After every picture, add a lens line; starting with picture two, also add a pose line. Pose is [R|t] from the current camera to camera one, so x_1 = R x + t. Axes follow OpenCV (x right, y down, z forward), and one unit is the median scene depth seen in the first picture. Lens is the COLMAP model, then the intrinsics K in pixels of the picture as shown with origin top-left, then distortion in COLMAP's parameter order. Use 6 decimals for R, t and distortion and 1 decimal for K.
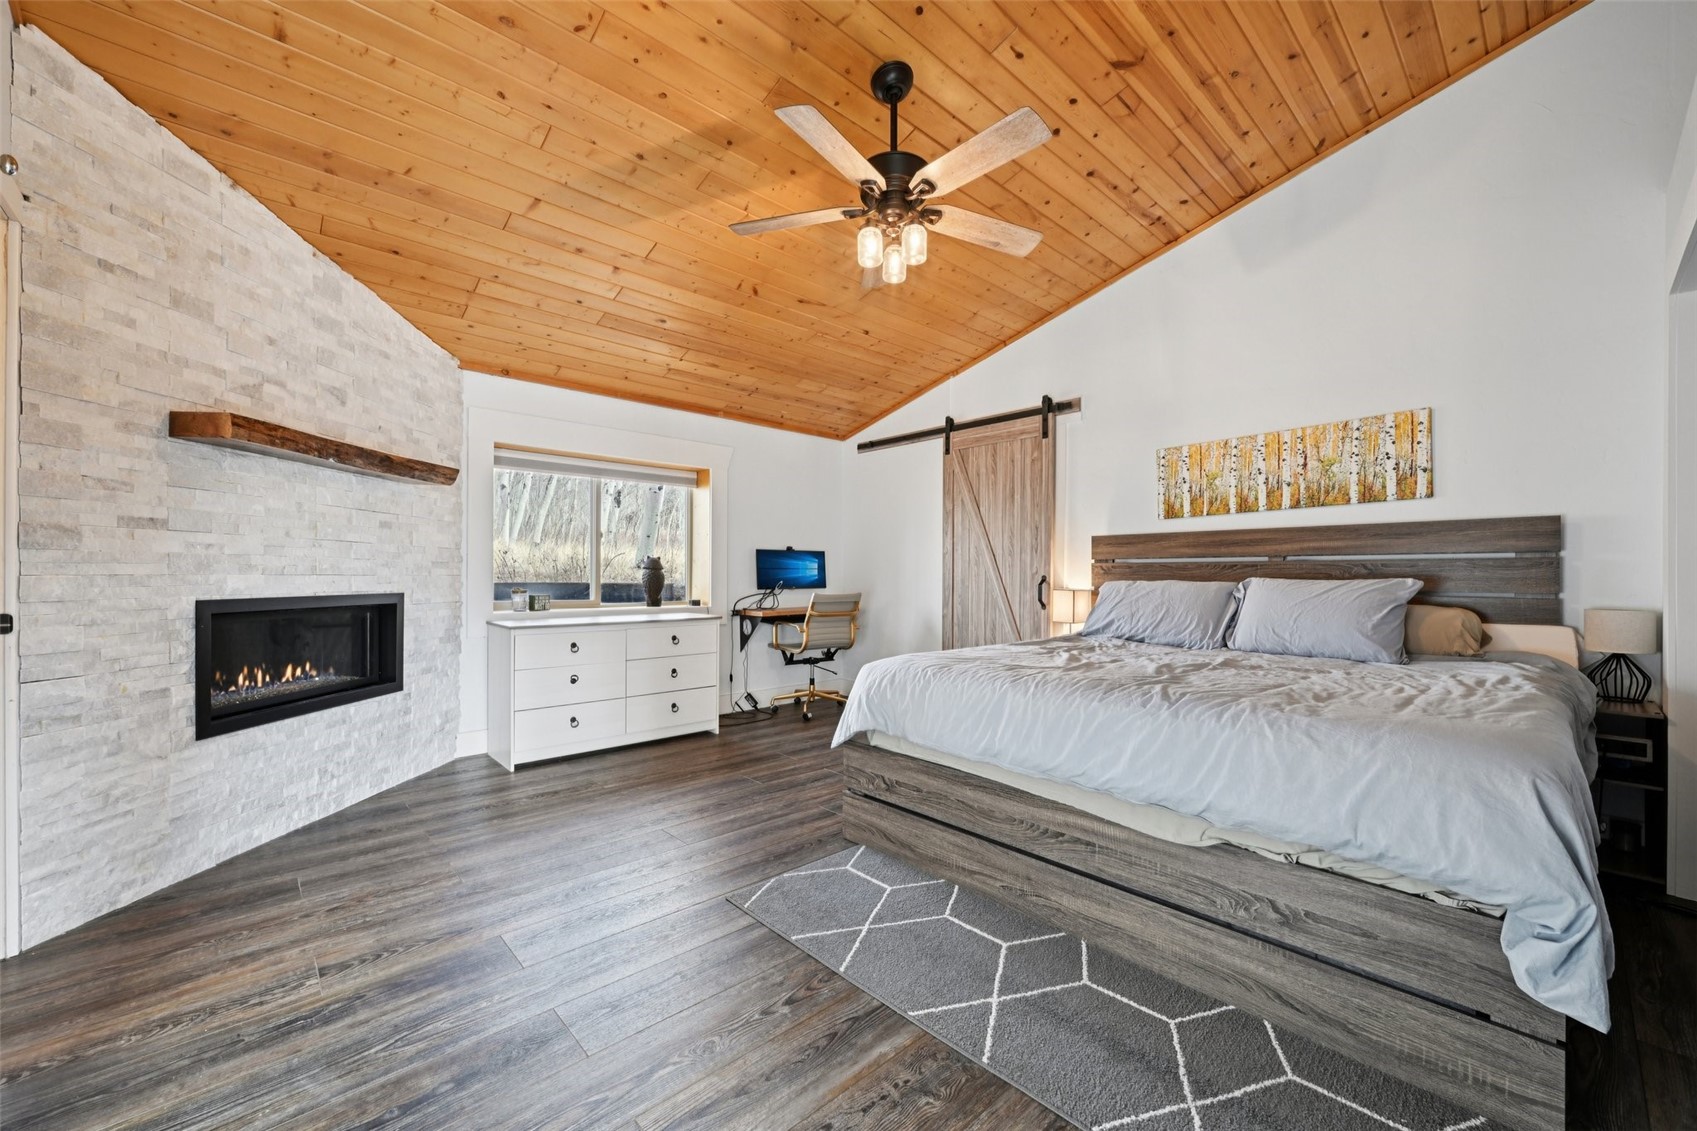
lens RADIAL K [[661.9, 0, 852.5], [0, 661.9, 573.6], [0, 0, 1]] dist [-0.002013, -0.000109]
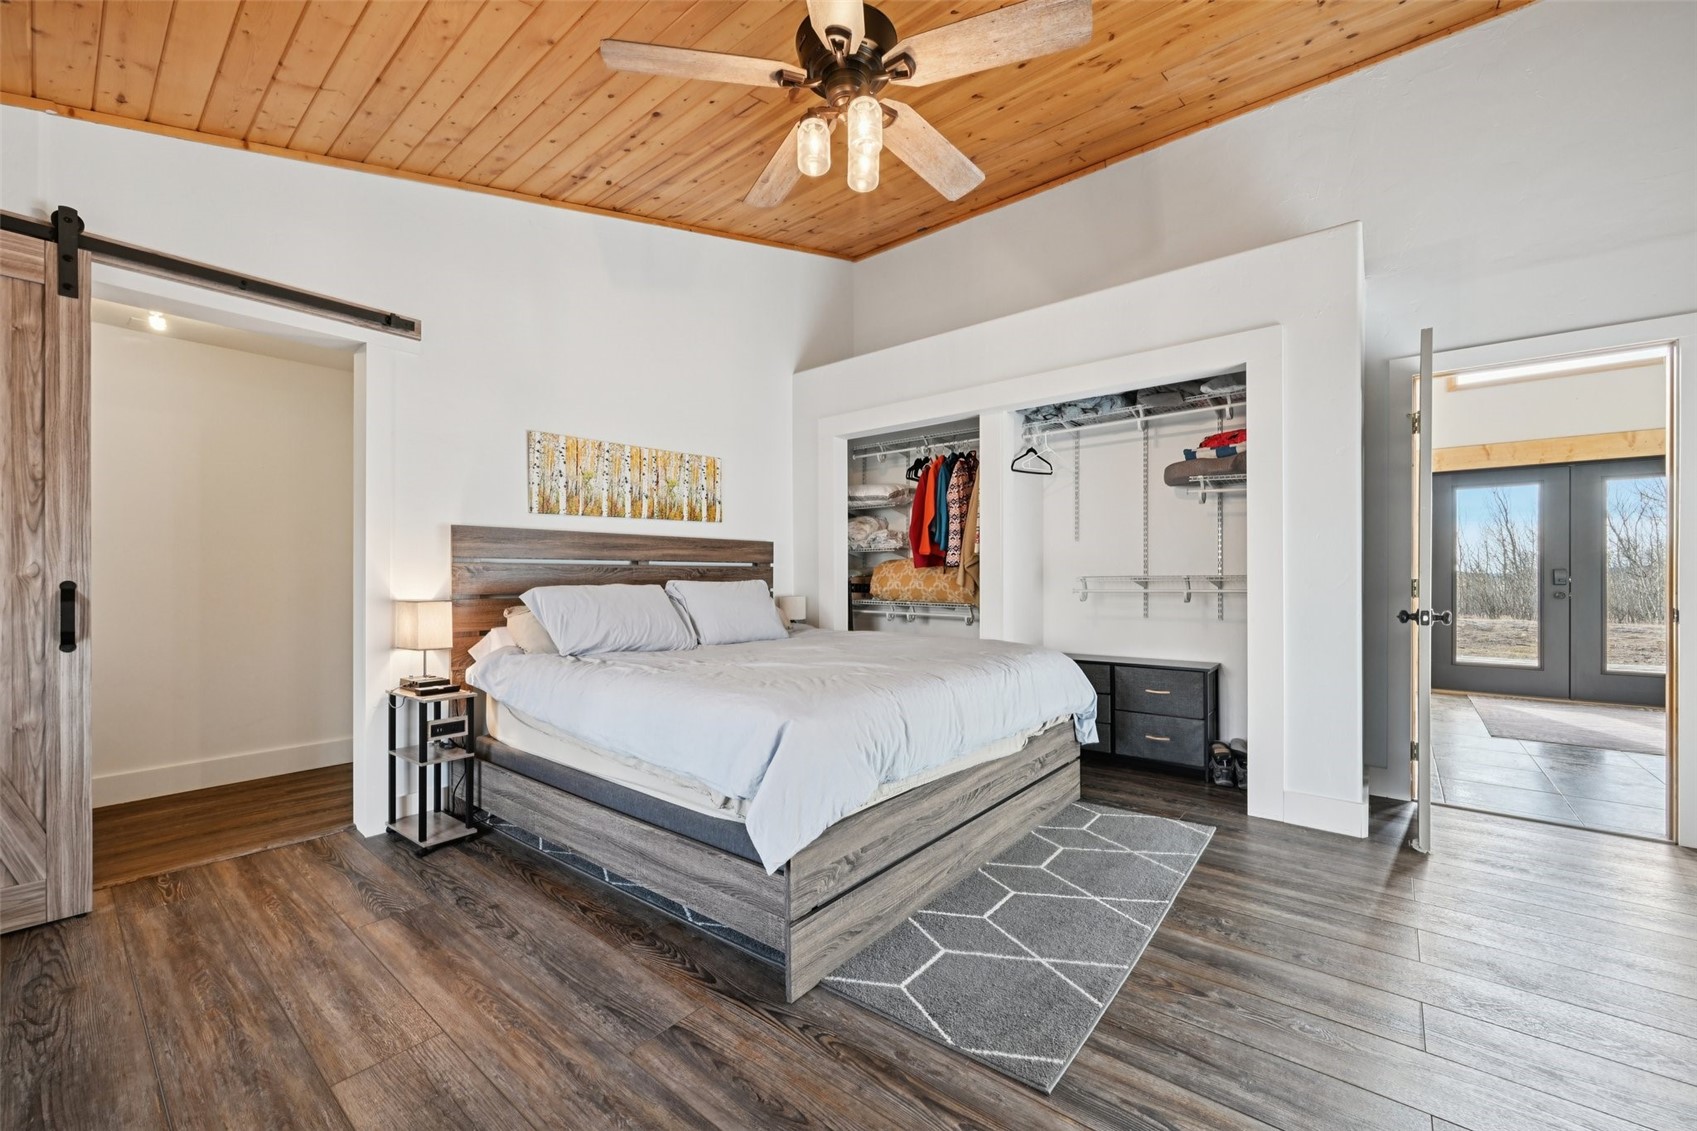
lens RADIAL K [[664.5, 0, 849.5], [0, 664.5, 582.0], [0, 0, 1]] dist [0.000443, 0.000456]
pose [[-0.139037, -0.011773, 0.990217, -0.510652], [-0.001058, 0.999931, 0.011739, -0.004153], [-0.990287, 0.000584, -0.139040, 0.826757]]
